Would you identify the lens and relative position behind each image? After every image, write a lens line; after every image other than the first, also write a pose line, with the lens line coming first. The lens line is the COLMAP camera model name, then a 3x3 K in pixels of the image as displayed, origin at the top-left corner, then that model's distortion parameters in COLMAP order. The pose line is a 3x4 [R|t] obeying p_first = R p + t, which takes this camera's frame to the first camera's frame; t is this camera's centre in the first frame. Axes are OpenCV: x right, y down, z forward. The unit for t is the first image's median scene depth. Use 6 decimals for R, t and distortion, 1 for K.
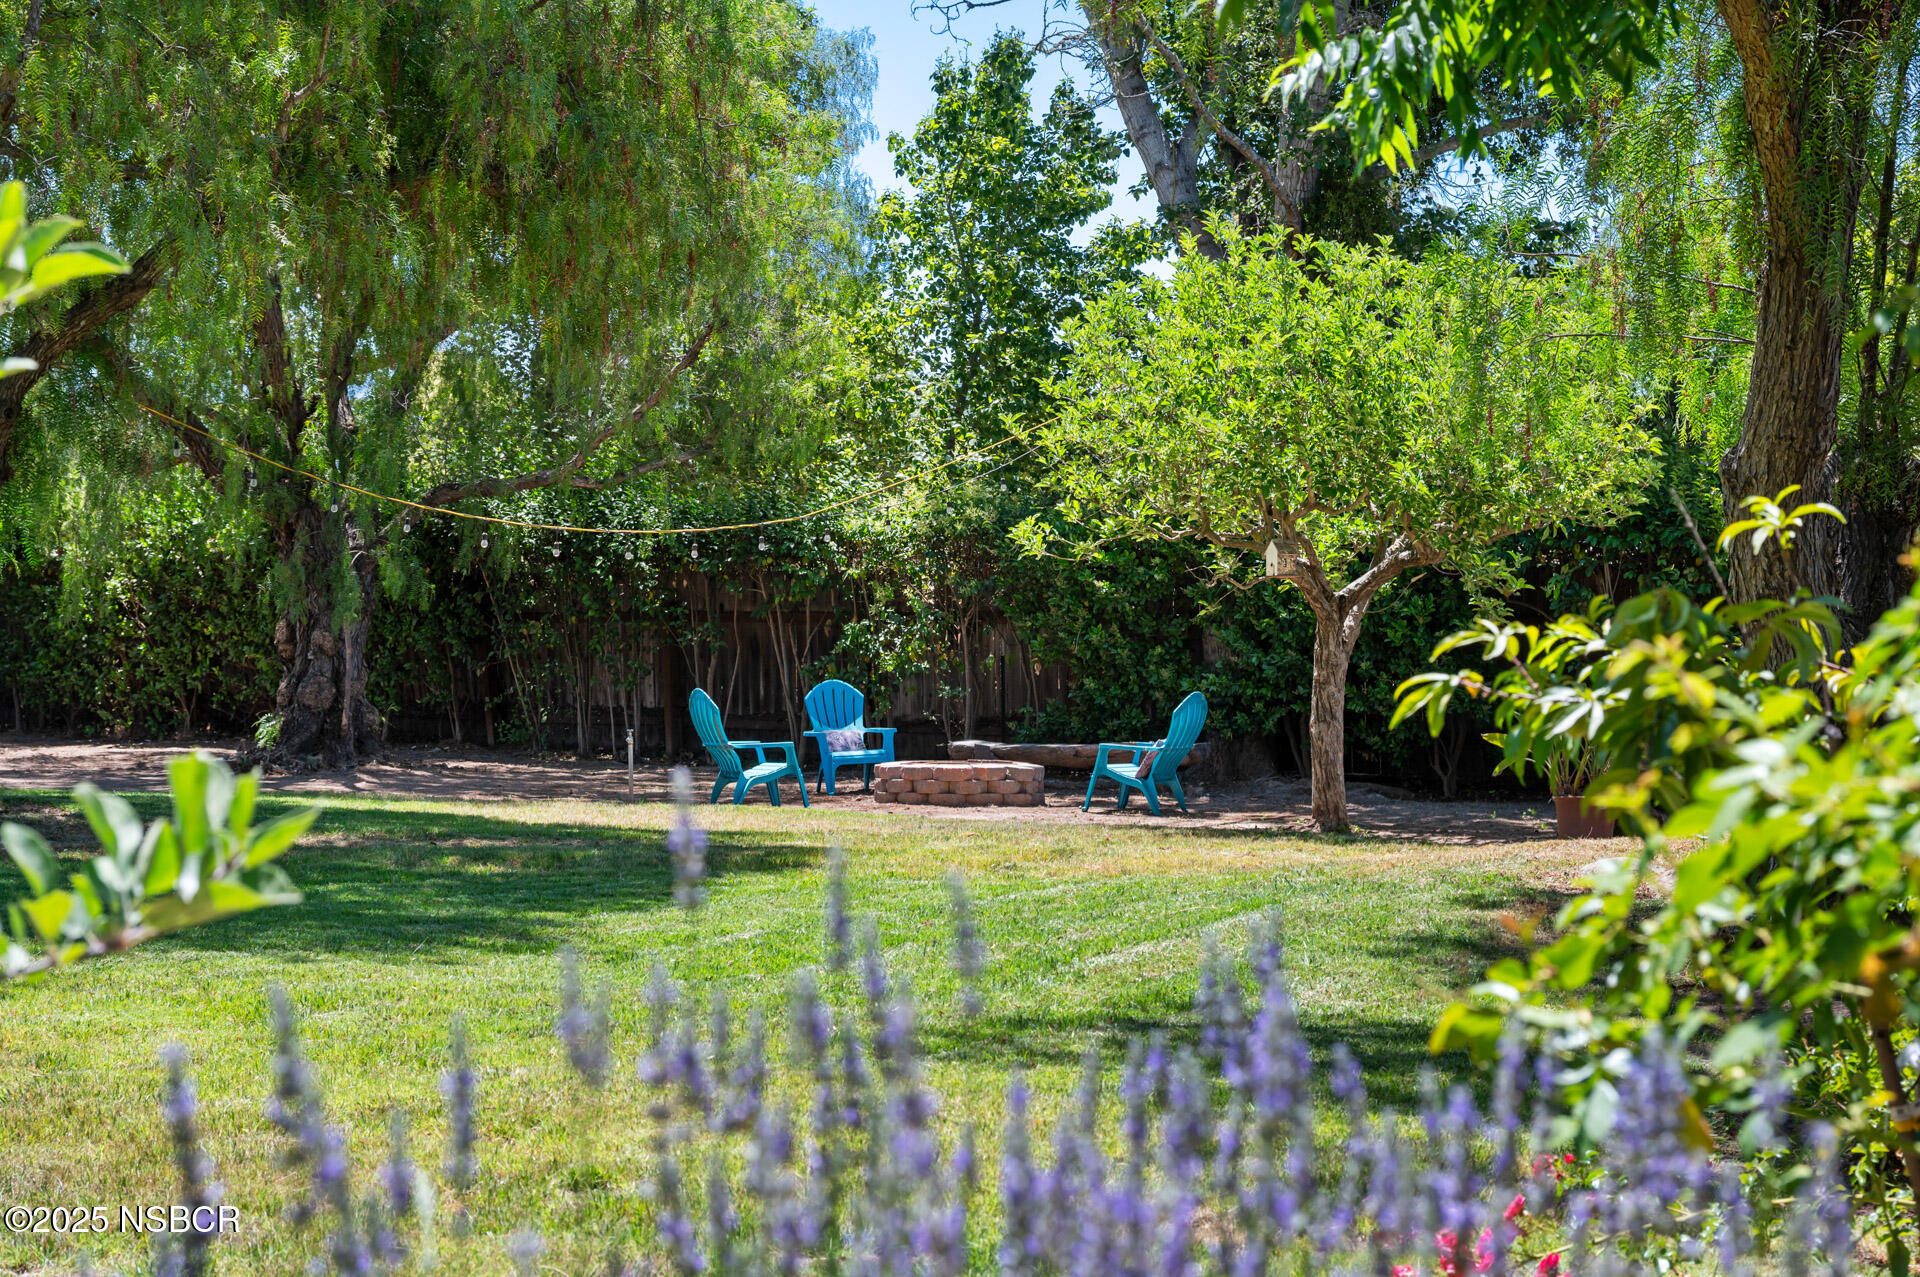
lens RADIAL K [[3372.5, 0, 955.9], [0, 3372.5, 636.4], [0, 0, 1]] dist [-0.008706, 0.000000]
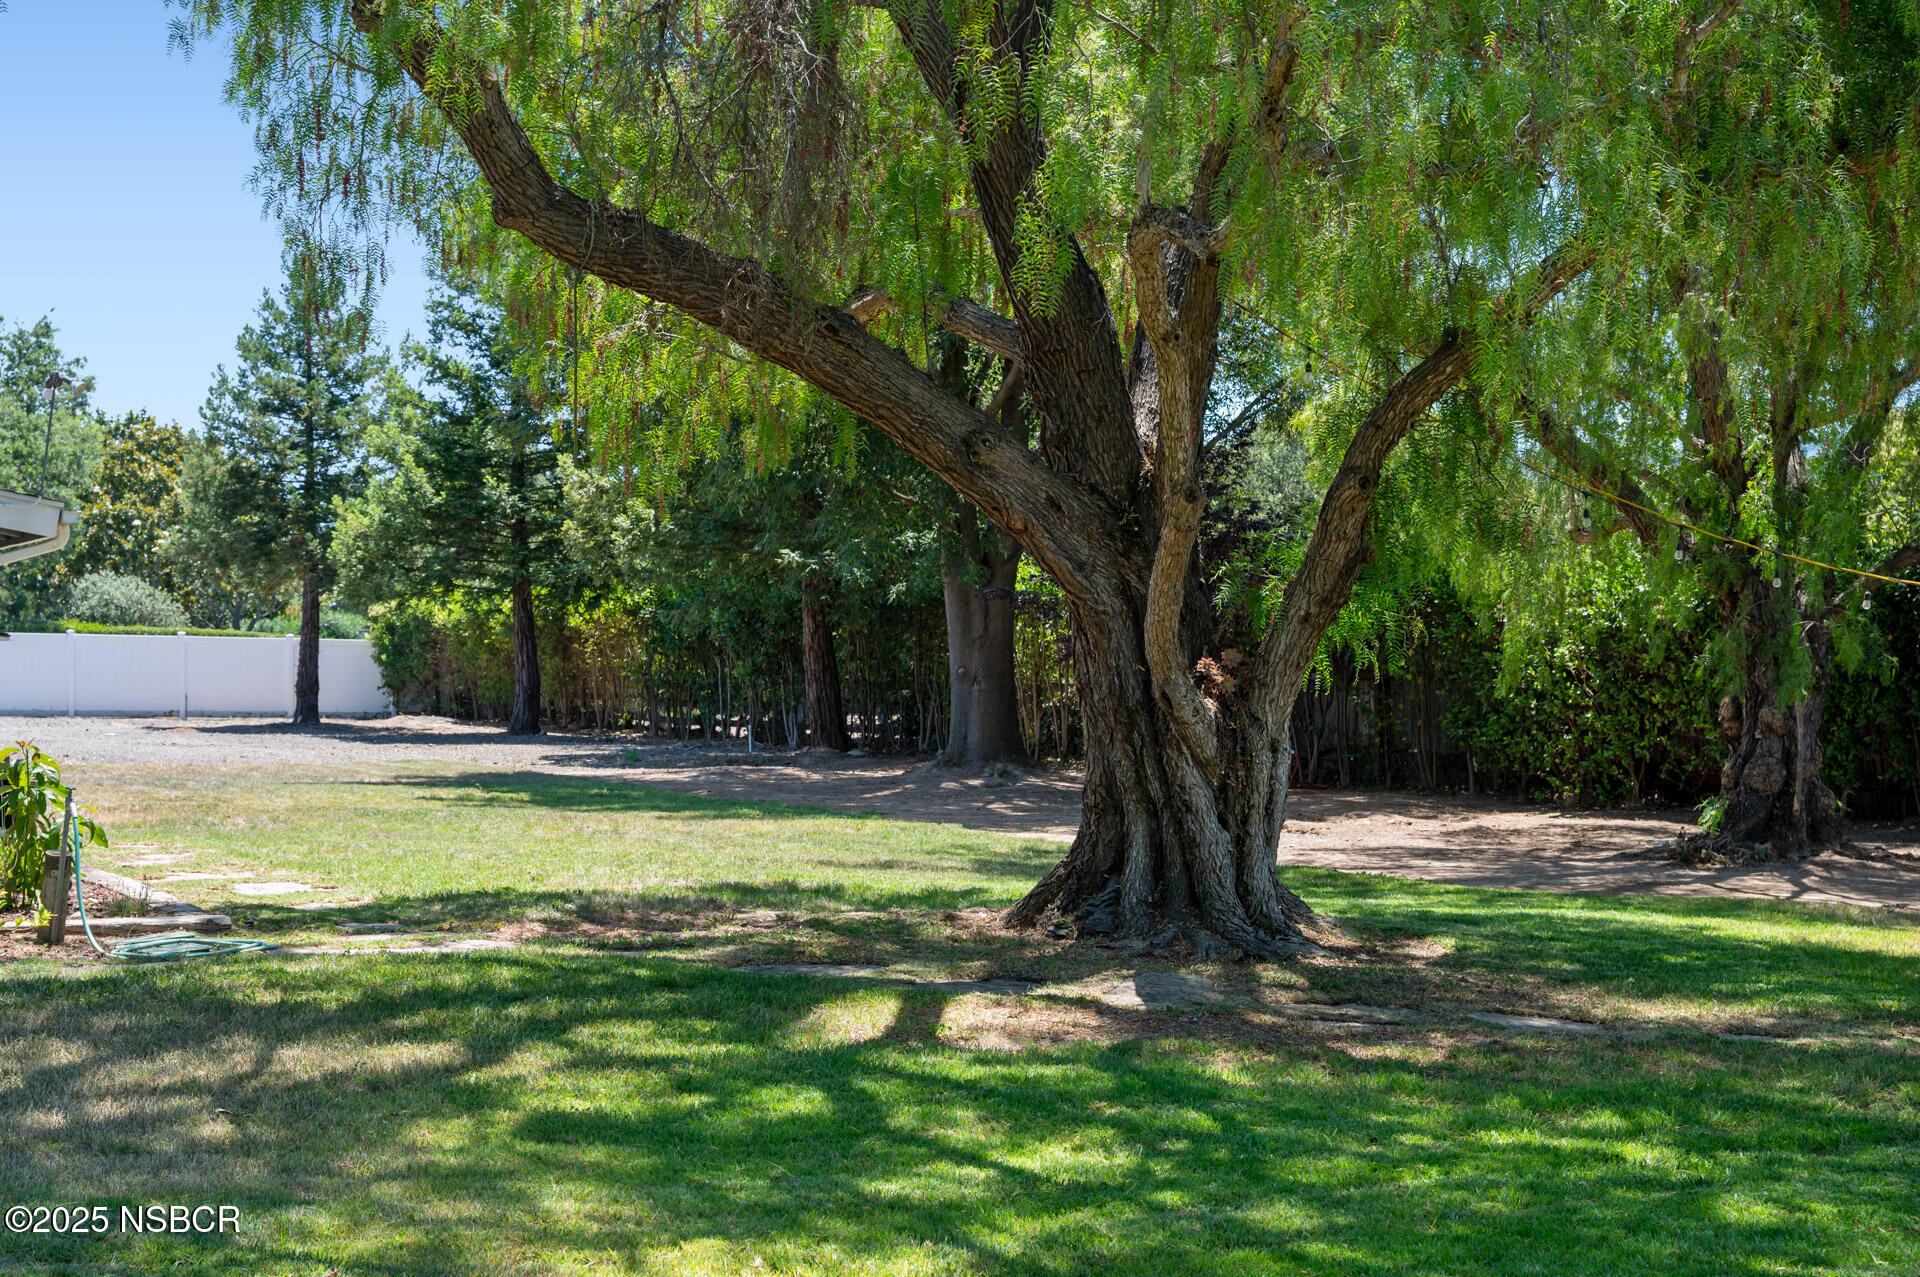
lens RADIAL K [[2712.1, 0, 954.9], [0, 2712.1, 637.5], [0, 0, 1]] dist [0.023923, 0.000000]
pose [[0.884125, -0.006172, -0.467209, -0.036444], [0.001733, 0.999949, -0.009930, -0.013804], [0.467247, 0.007970, 0.884091, 0.230735]]
